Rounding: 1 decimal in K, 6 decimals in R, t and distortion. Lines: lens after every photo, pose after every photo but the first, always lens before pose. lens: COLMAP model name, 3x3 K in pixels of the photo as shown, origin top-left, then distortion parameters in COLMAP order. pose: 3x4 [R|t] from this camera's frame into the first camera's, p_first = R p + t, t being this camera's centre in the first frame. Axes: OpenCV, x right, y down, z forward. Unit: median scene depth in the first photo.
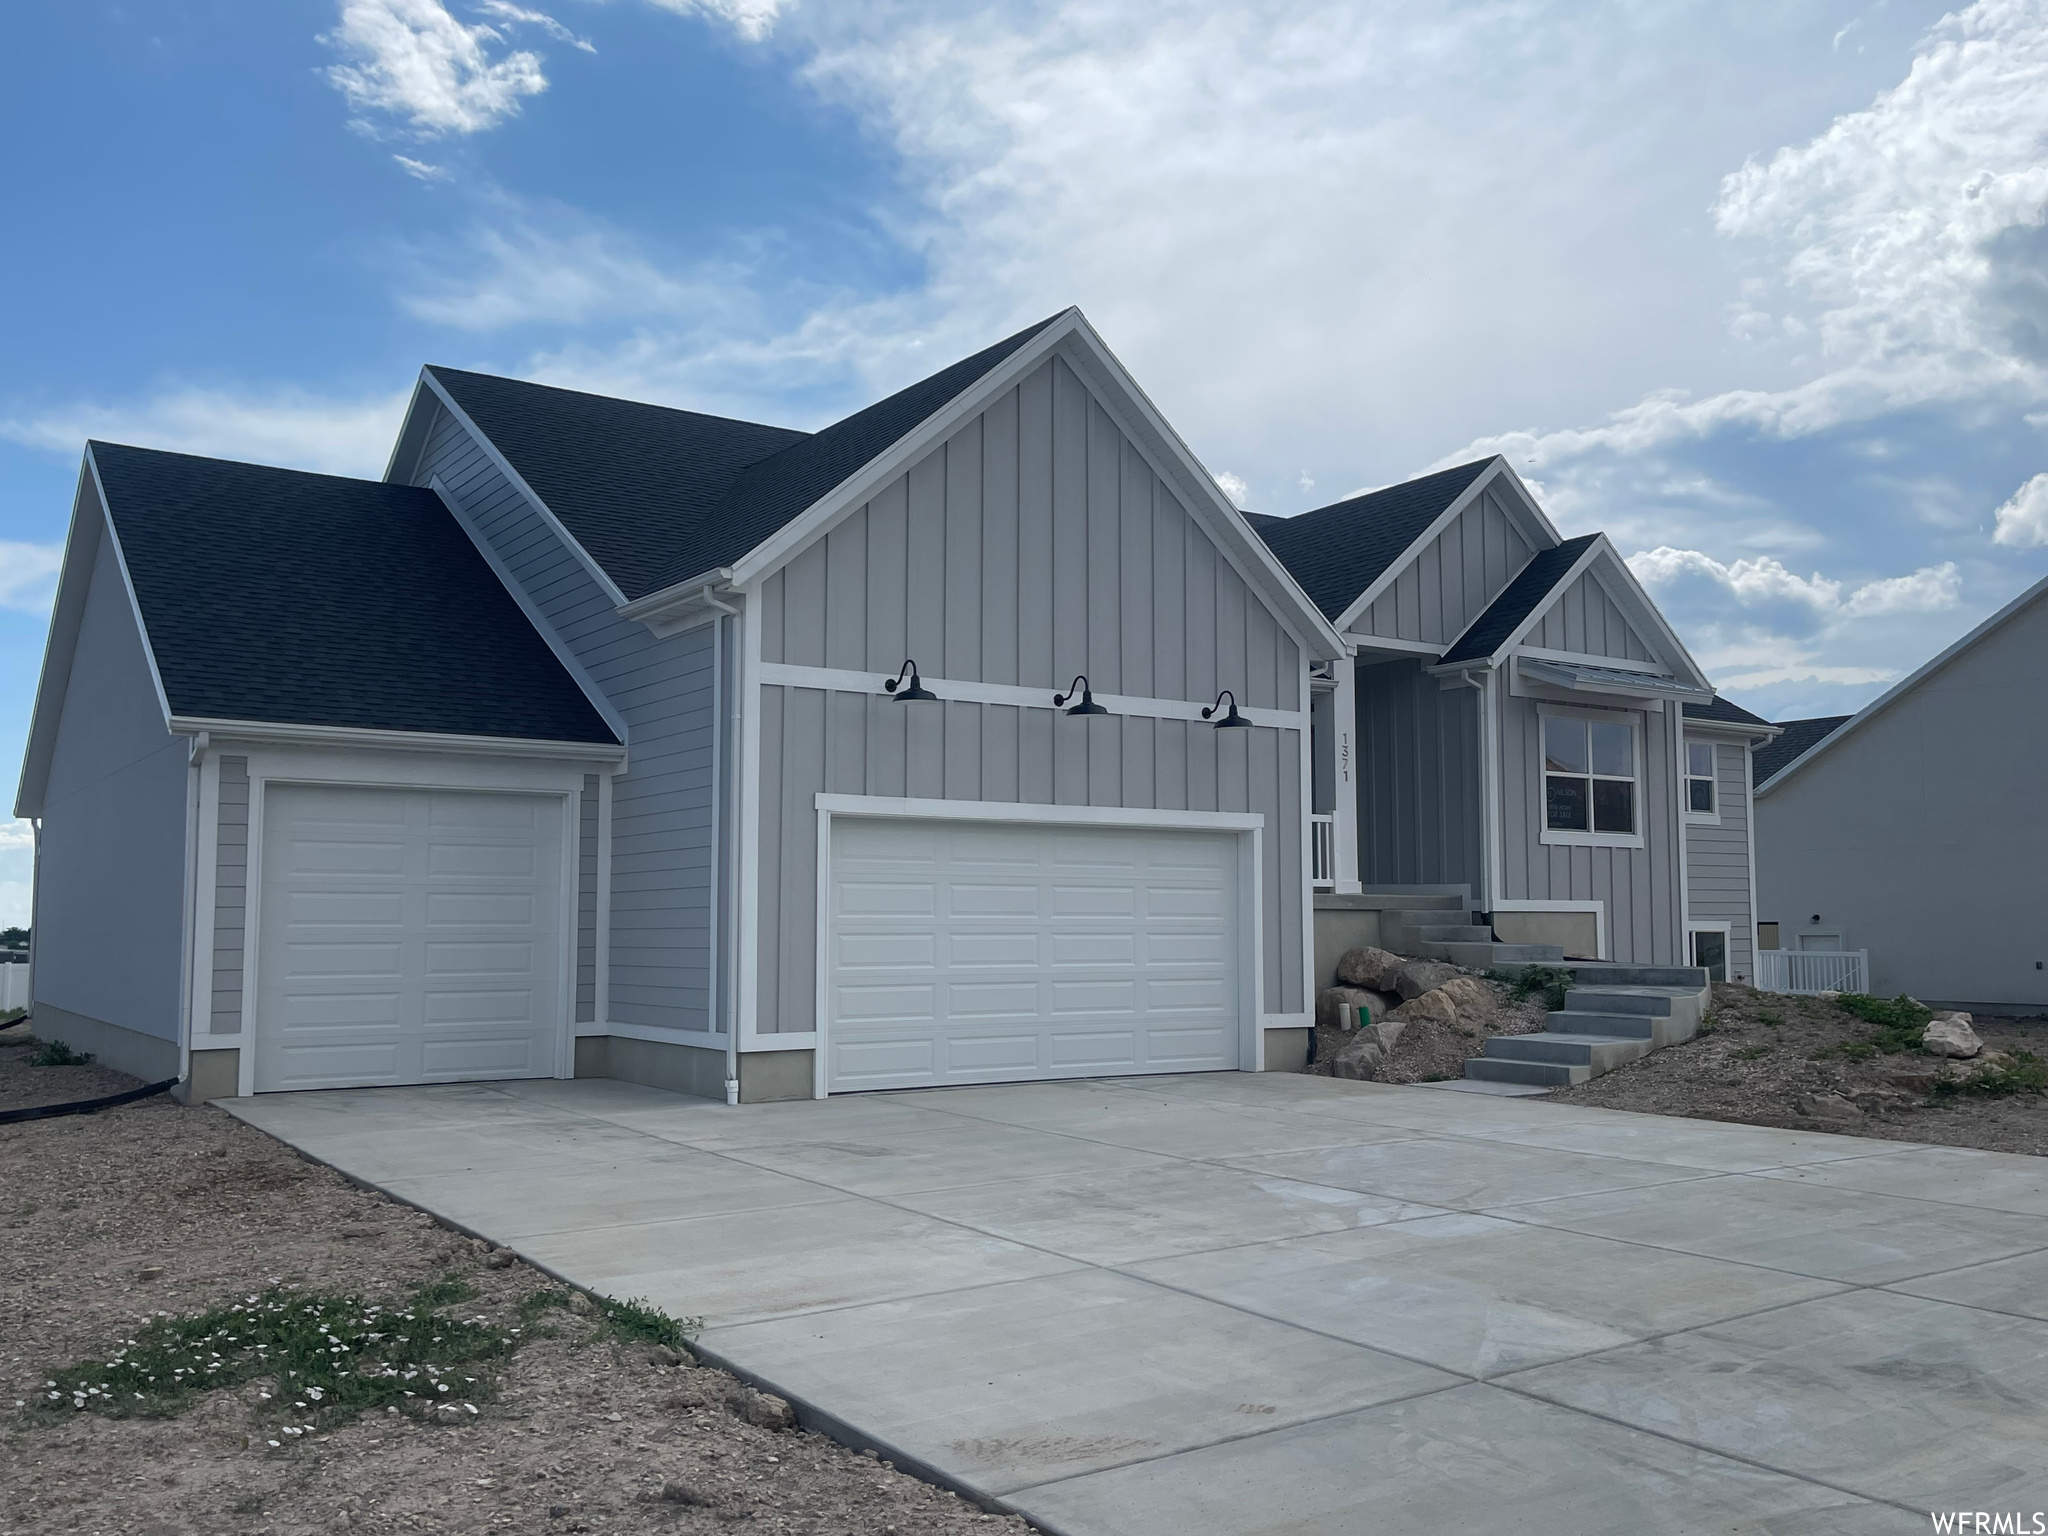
lens RADIAL K [[1754.4, 0, 1023.0], [0, 1754.4, 797.4], [0, 0, 1]] dist [0.019680, -0.001332]
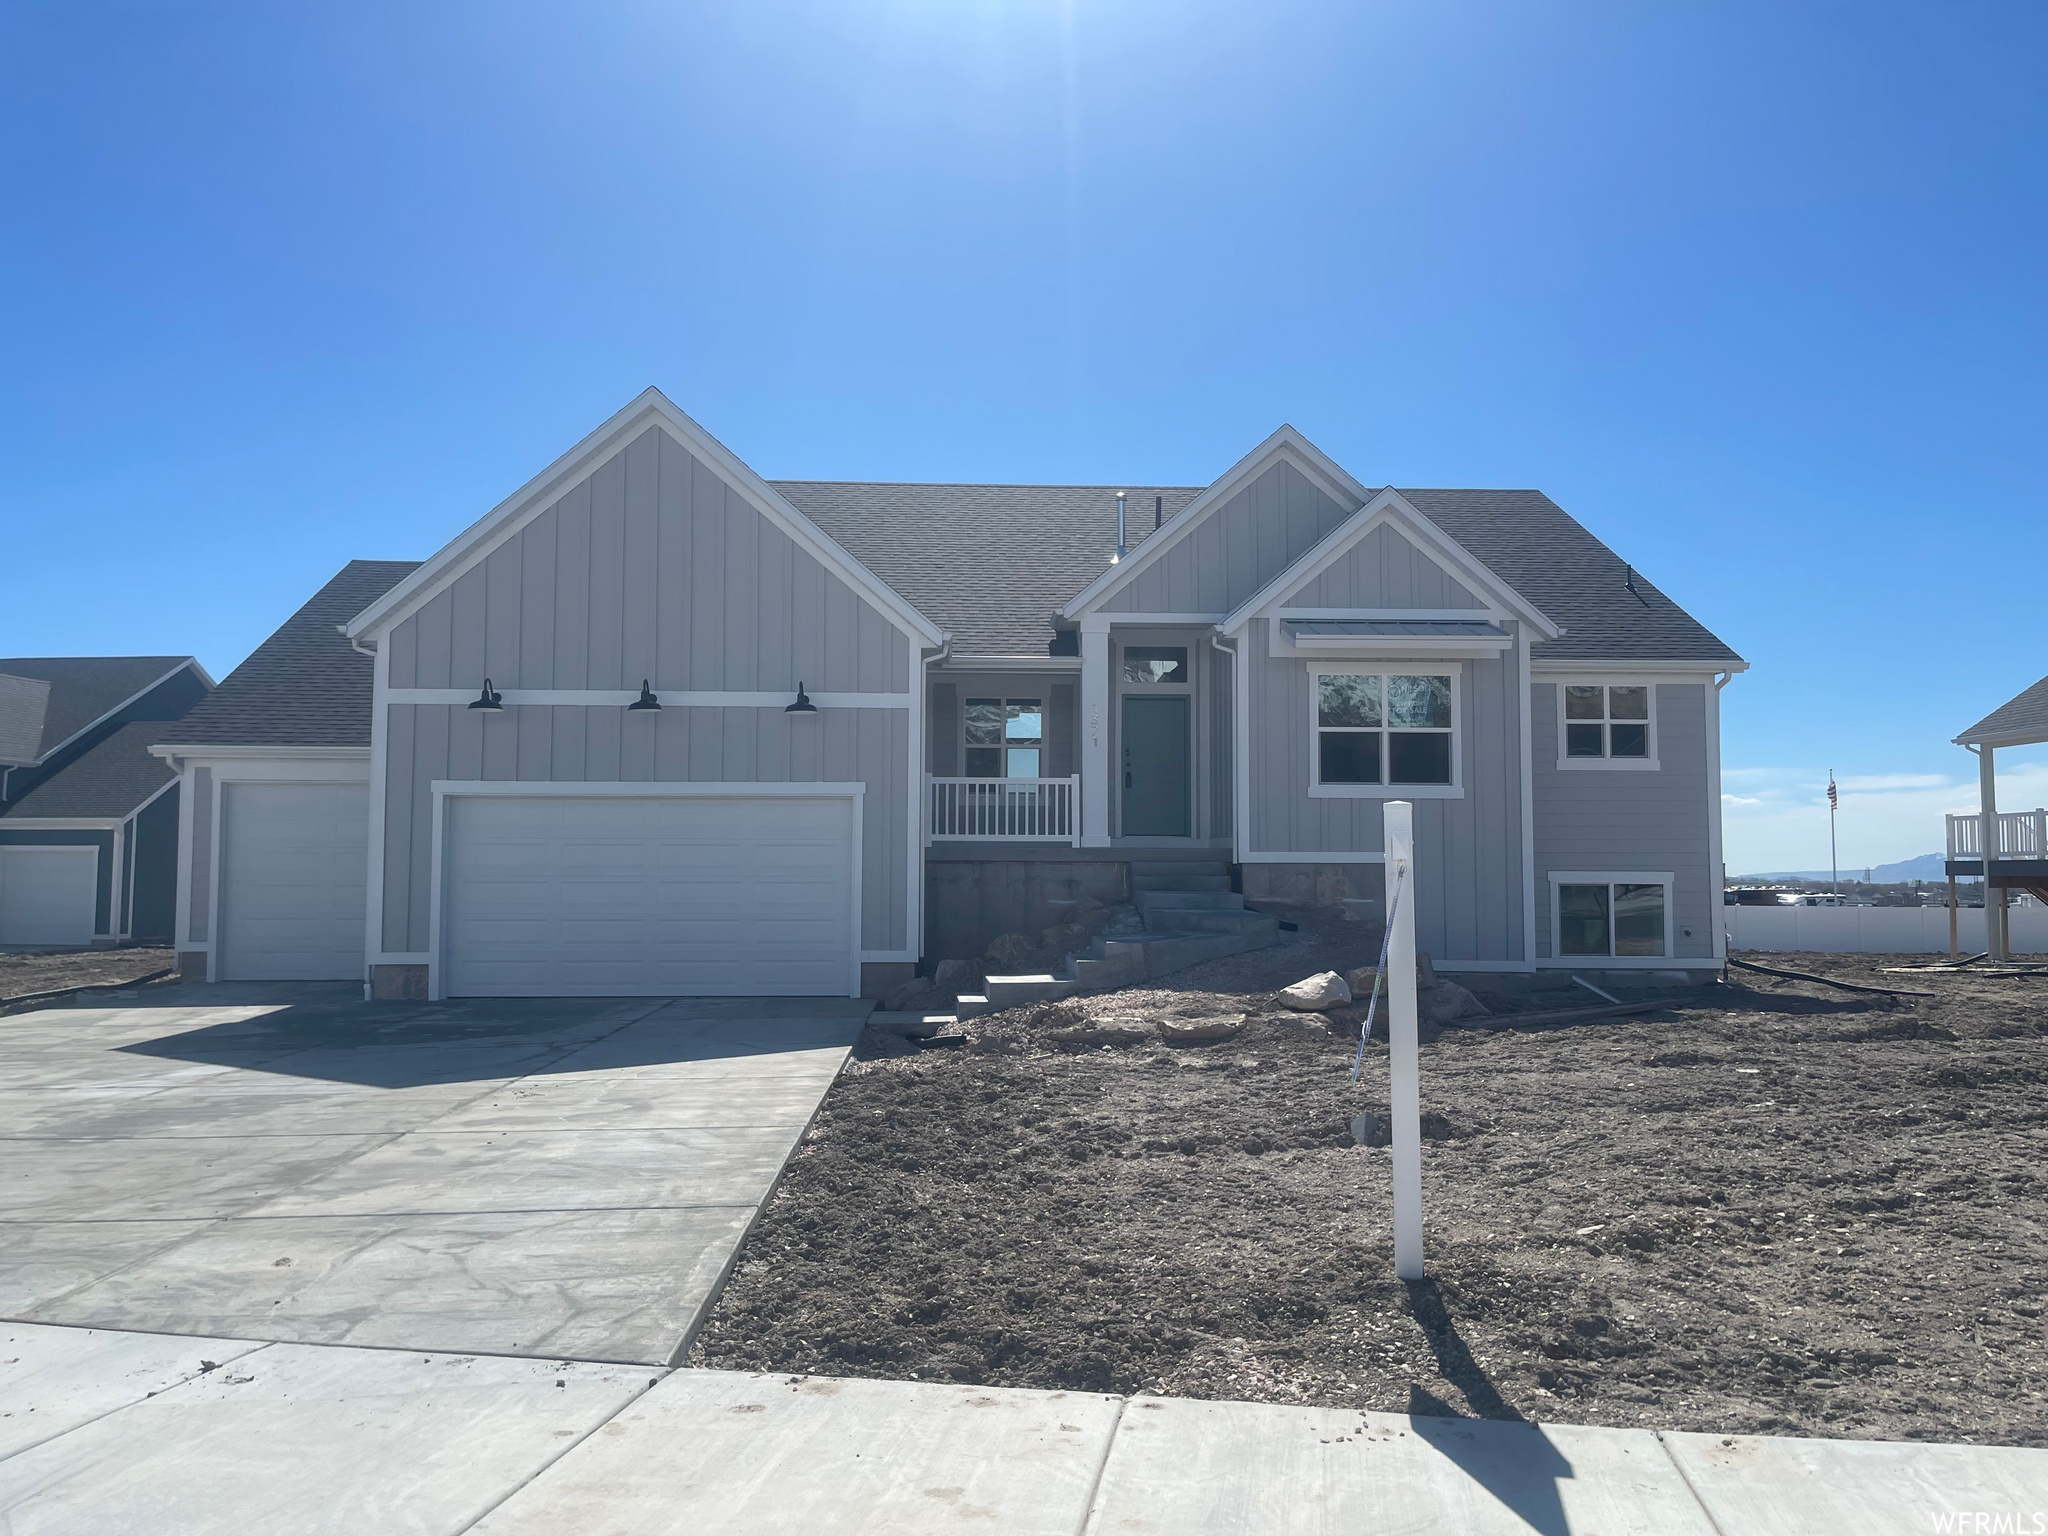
lens RADIAL K [[1541.4, 0, 1021.2], [0, 1541.4, 802.2], [0, 0, 1]] dist [0.030147, -0.005998]
pose [[0.852767, -0.023643, -0.521756, 0.652542], [0.036520, 0.999229, 0.014409, 0.010123], [0.521013, -0.031342, 0.852973, 0.142869]]
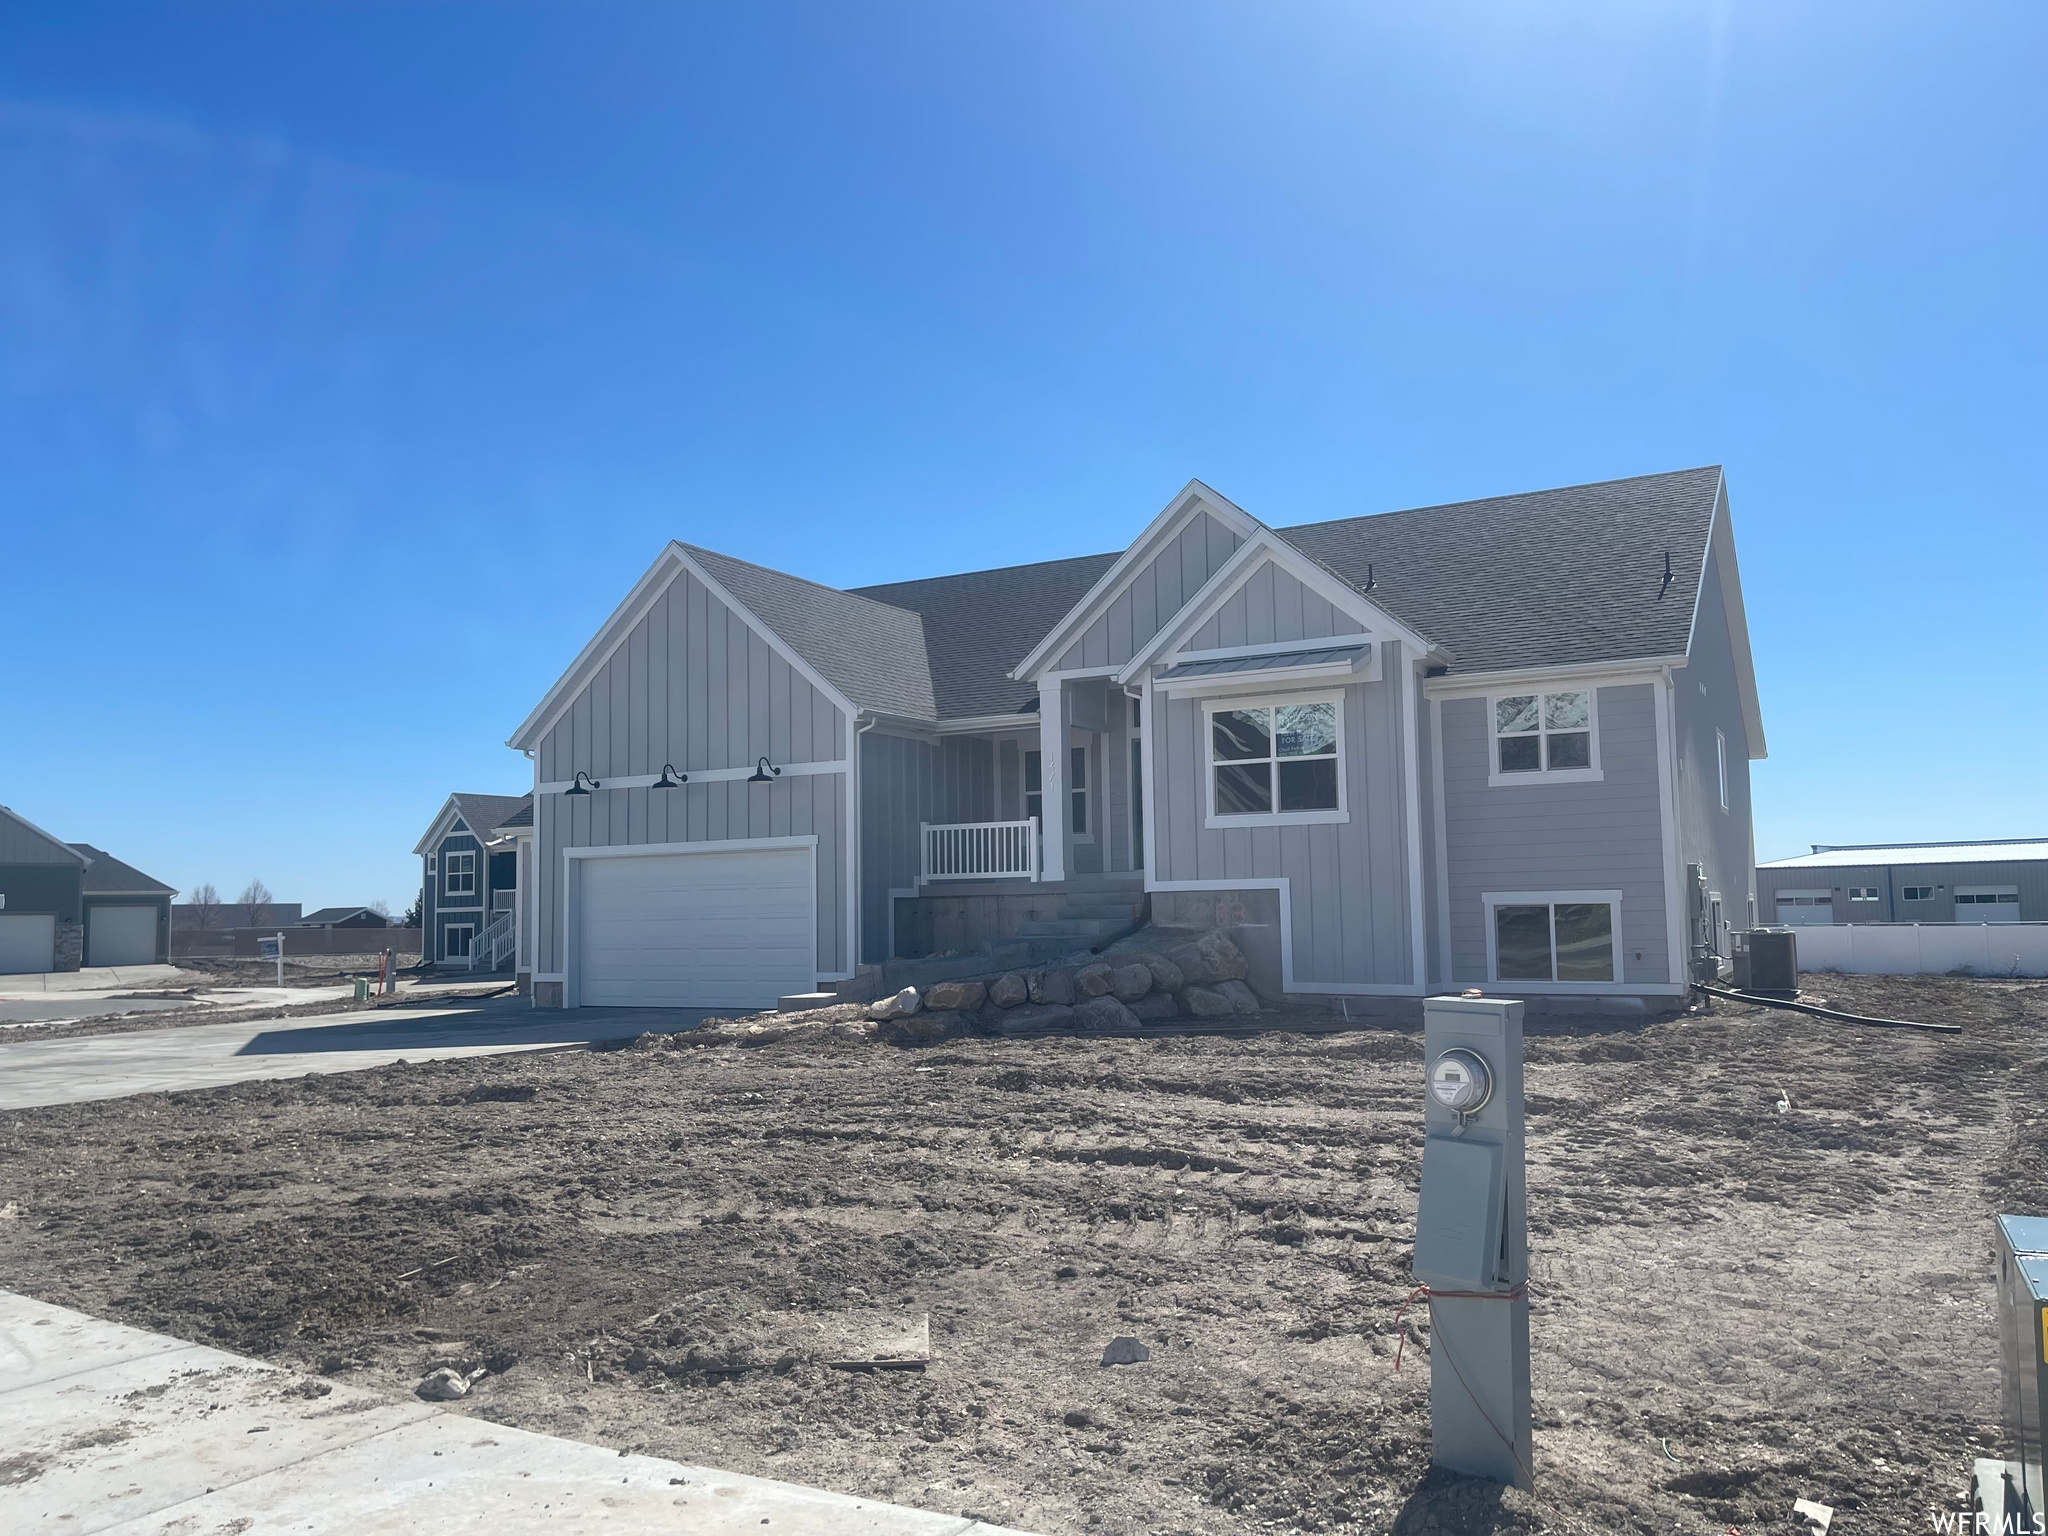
lens RADIAL K [[1541.4, 0, 1021.2], [0, 1541.4, 802.2], [0, 0, 1]] dist [0.030147, -0.005998]
pose [[0.451574, -0.074651, -0.889106, 1.149101], [0.081733, 0.995765, -0.042094, 0.042743], [0.888482, -0.053661, 0.455763, 0.481353]]
